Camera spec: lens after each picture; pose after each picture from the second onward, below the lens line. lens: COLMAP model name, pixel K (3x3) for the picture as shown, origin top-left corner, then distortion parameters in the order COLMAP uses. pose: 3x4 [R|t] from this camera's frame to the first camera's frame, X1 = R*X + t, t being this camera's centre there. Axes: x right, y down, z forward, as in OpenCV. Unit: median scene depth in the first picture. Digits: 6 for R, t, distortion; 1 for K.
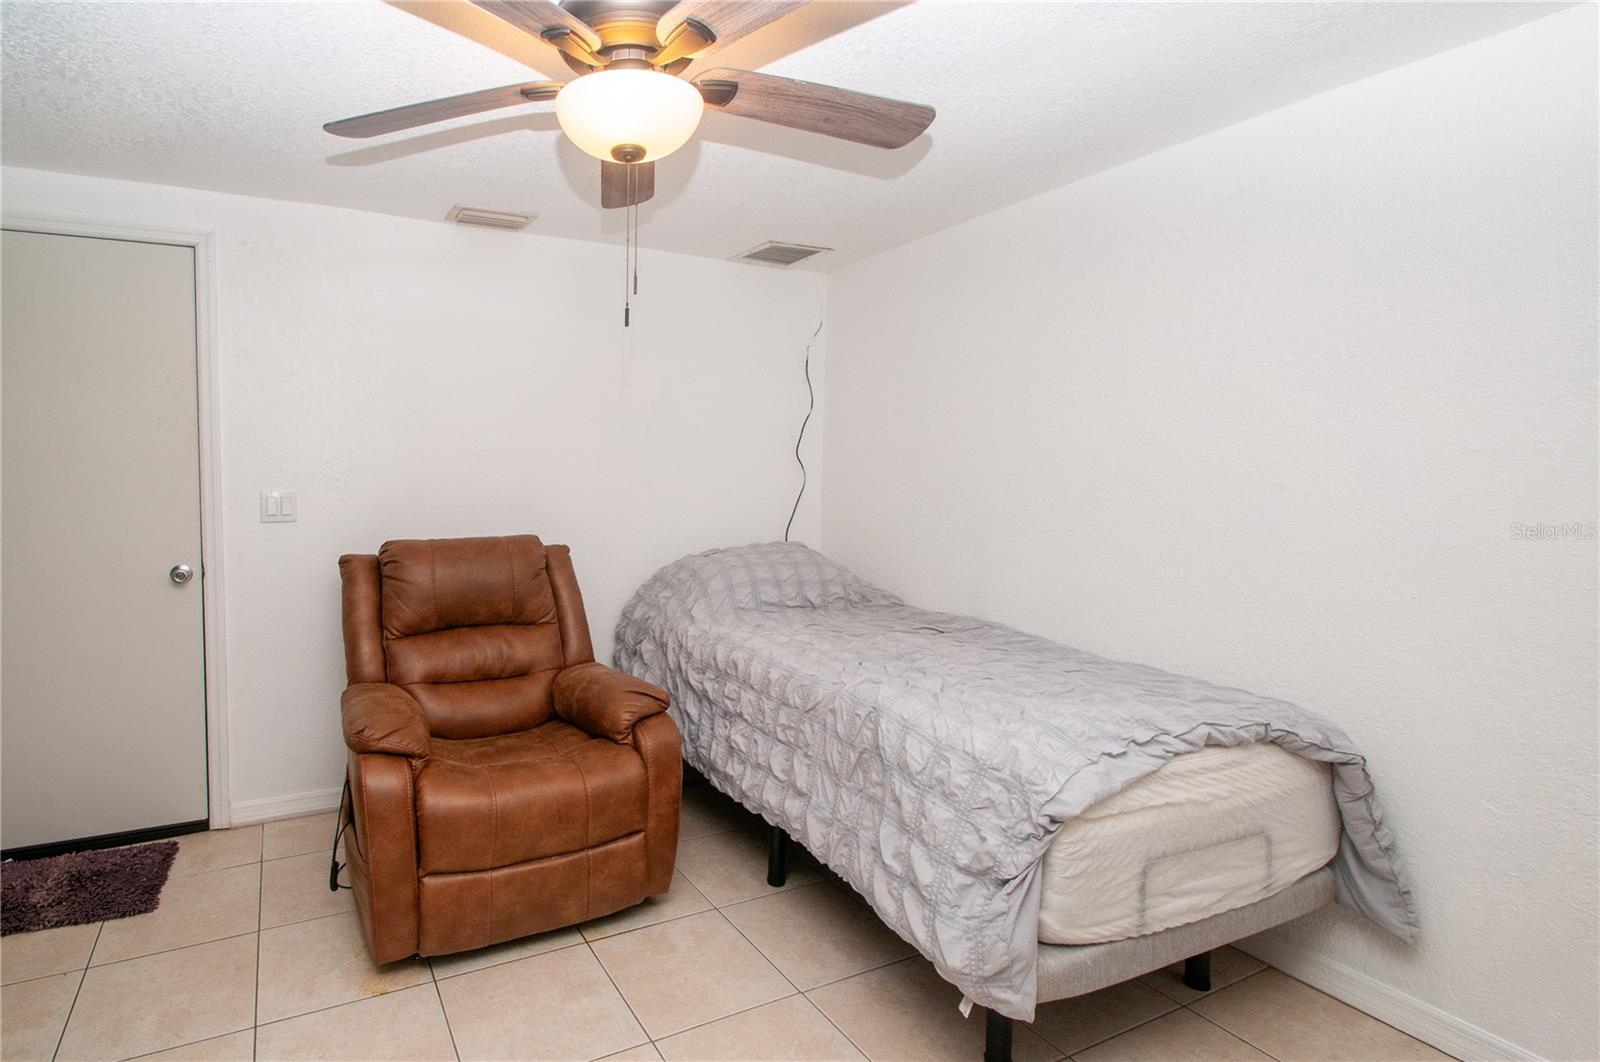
lens RADIAL K [[729.6, 0, 665.2], [0, 729.6, 487.1], [0, 0, 1]] dist [-0.001424, 0.000701]
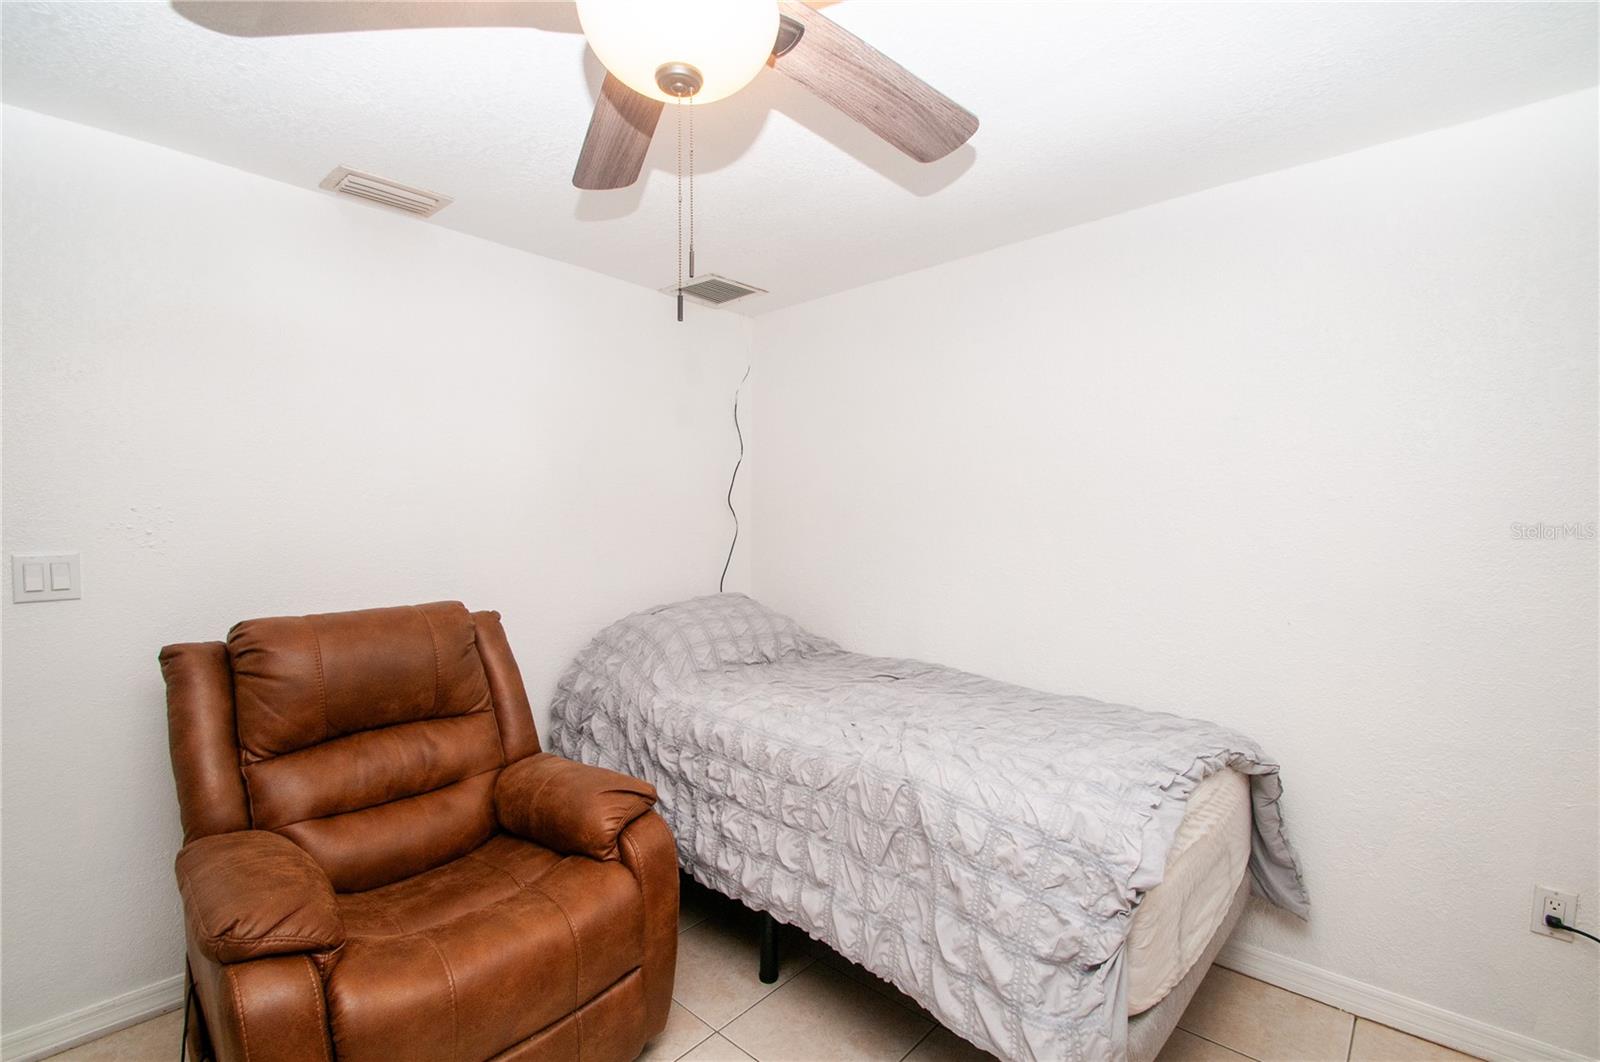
lens RADIAL K [[694.1, 0, 777.6], [0, 694.1, 537.4], [0, 0, 1]] dist [0.003729, -0.000857]
pose [[0.941853, -0.014908, 0.335693, -0.131009], [0.013201, 0.999886, 0.007367, -0.006631], [-0.335765, -0.002507, 0.941943, 0.213260]]
